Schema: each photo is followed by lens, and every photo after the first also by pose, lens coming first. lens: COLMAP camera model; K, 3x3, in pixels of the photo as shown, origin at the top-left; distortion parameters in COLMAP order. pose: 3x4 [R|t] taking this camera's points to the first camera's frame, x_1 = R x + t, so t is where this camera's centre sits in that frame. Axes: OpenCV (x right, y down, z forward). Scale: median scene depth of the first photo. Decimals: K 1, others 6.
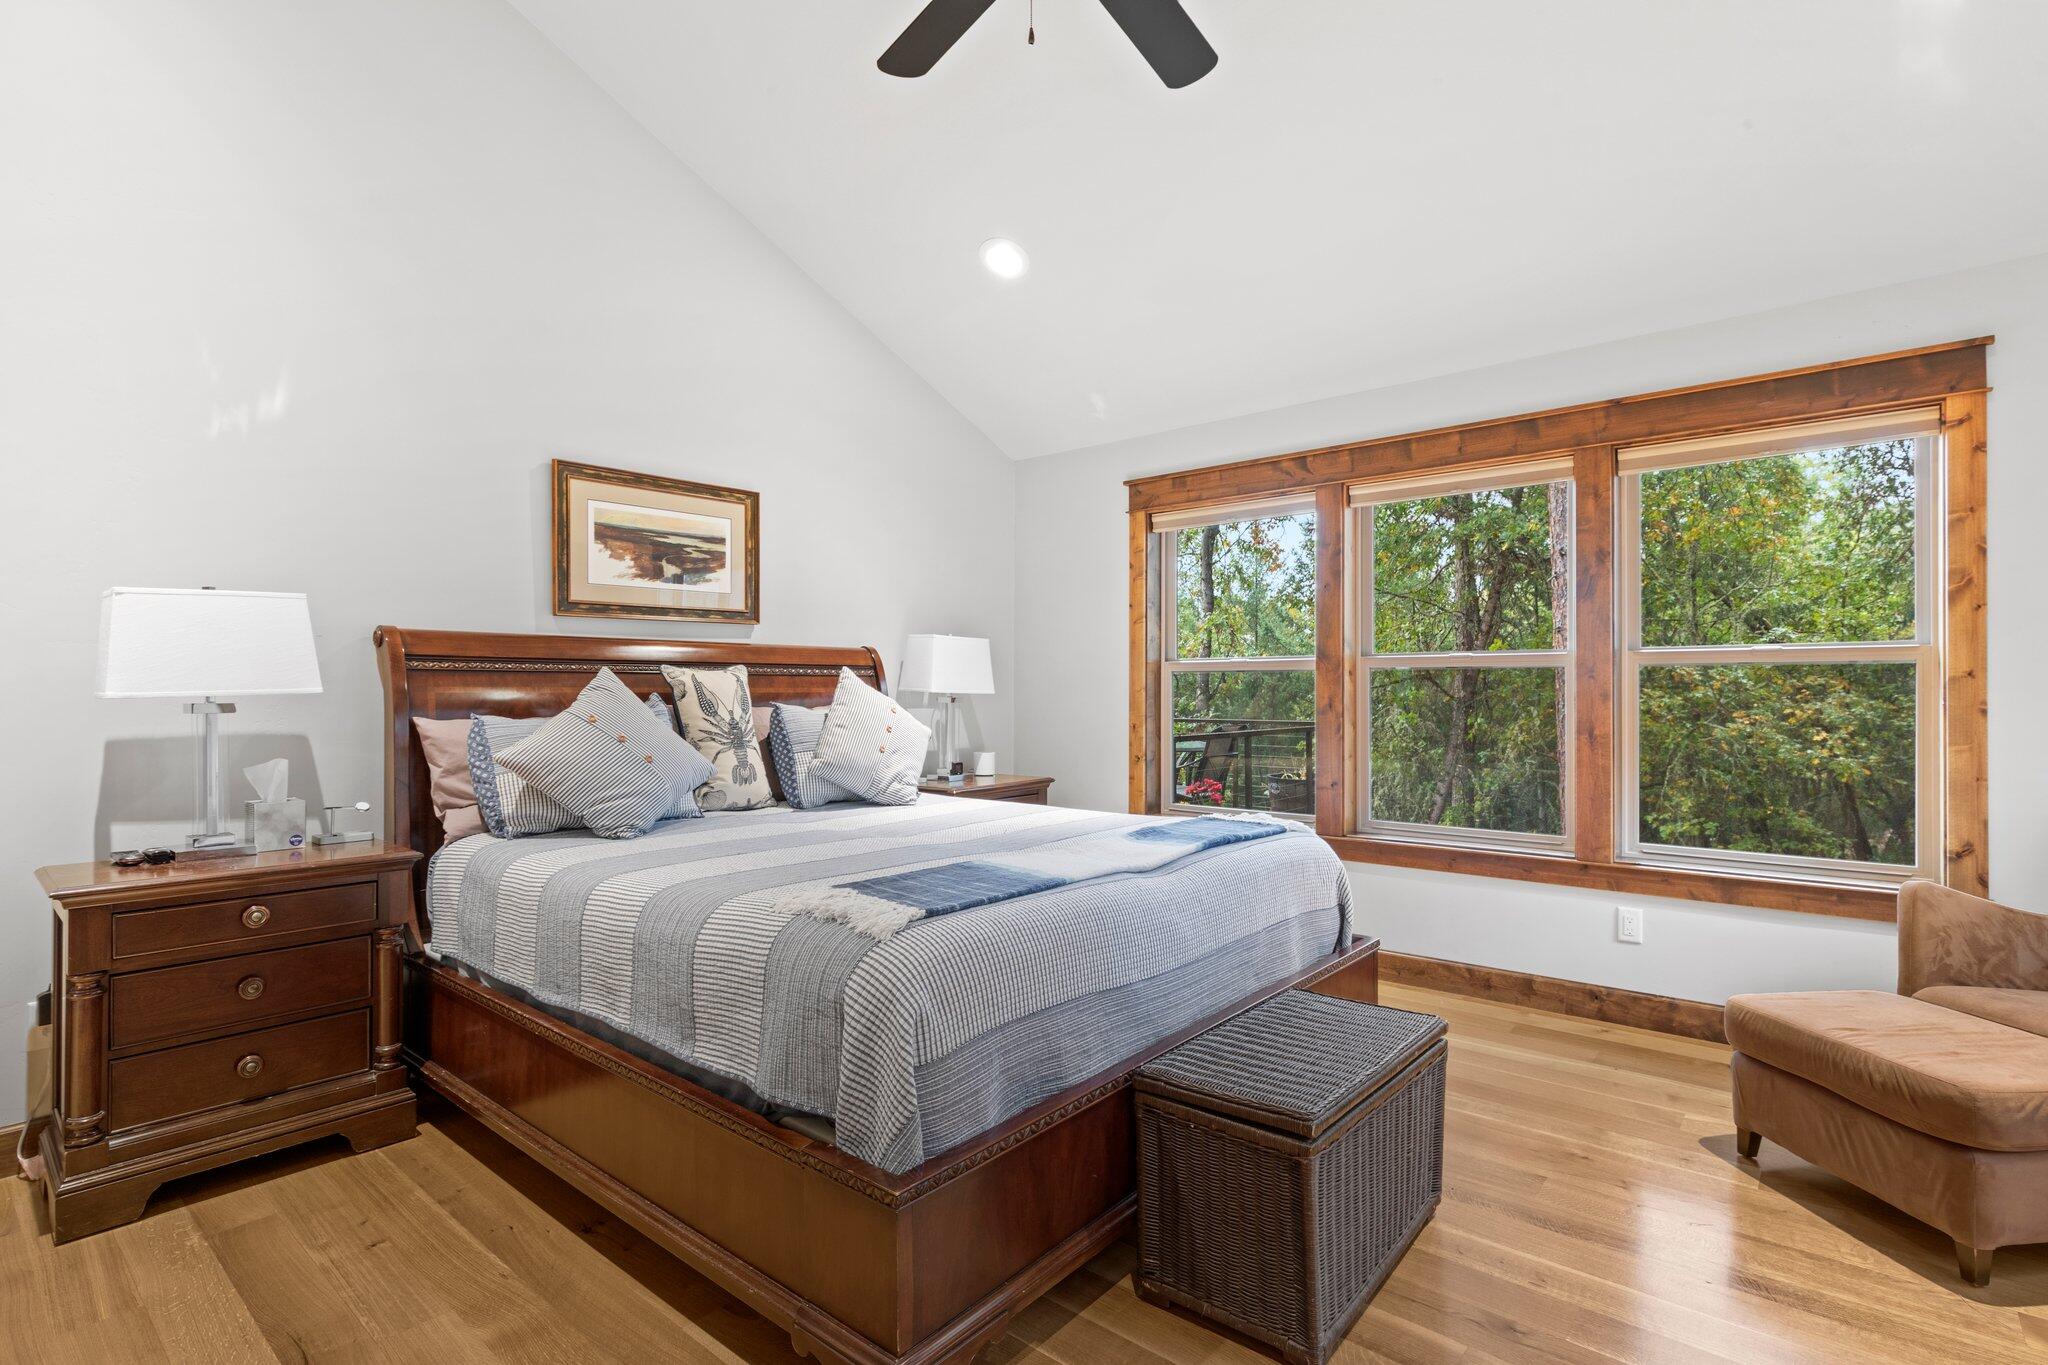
lens RADIAL K [[979.6, 0, 1024.0], [0, 979.6, 682.5], [0, 0, 1]] dist [-0.002881, -0.000366]
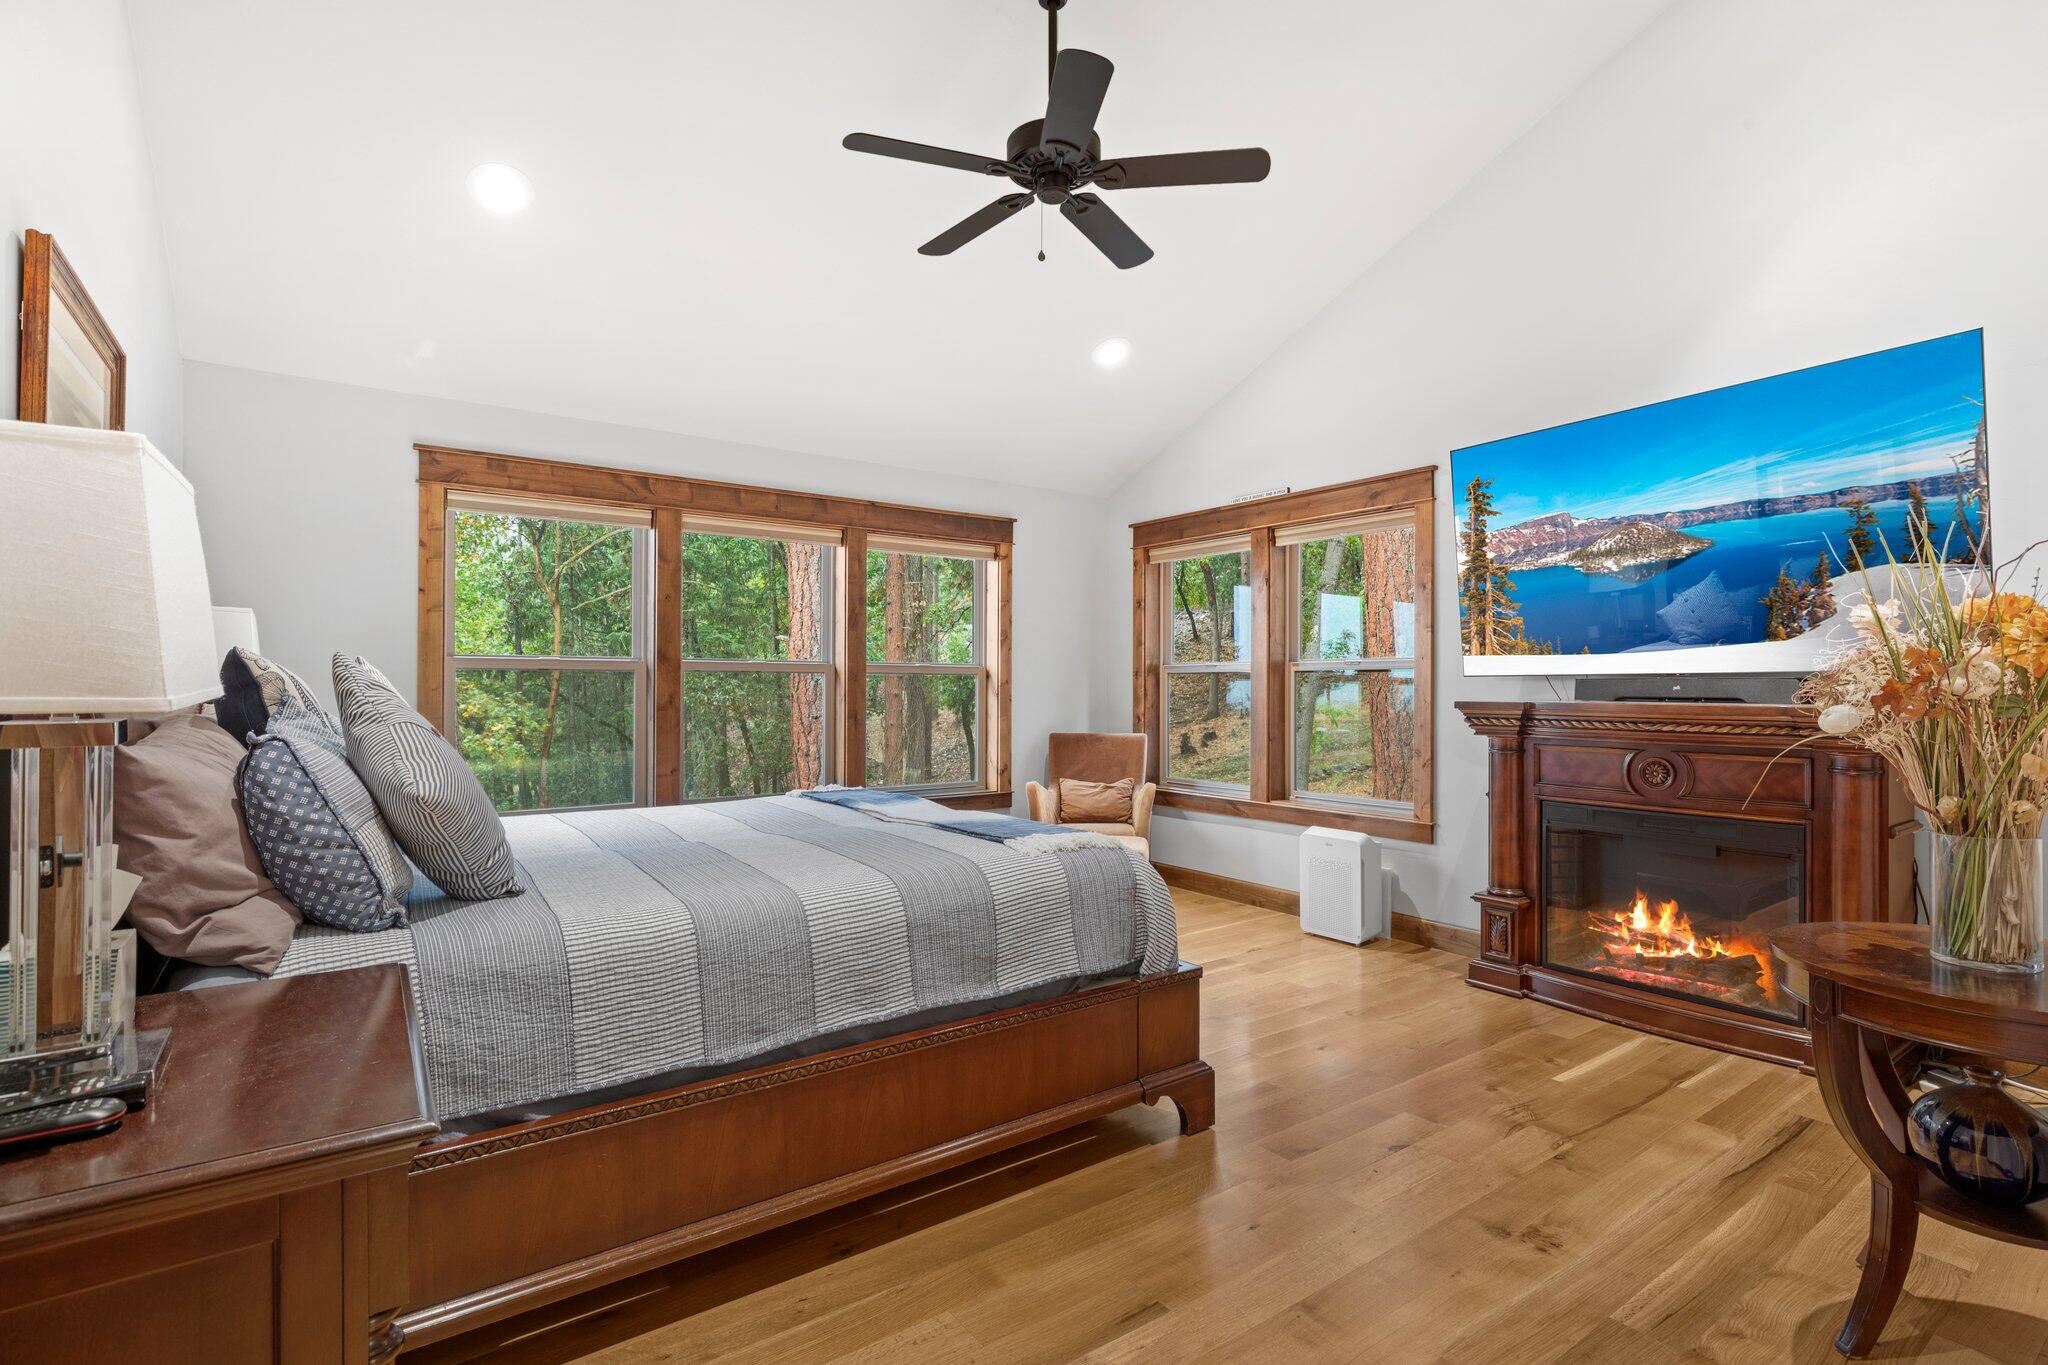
lens RADIAL K [[979.6, 0, 1024.0], [0, 979.6, 682.5], [0, 0, 1]] dist [-0.002881, -0.000366]
pose [[0.241681, 0.013972, 0.970255, -0.975448], [-0.004015, 0.999902, -0.013399, 0.020172], [-0.970347, -0.000658, 0.241714, 0.457310]]
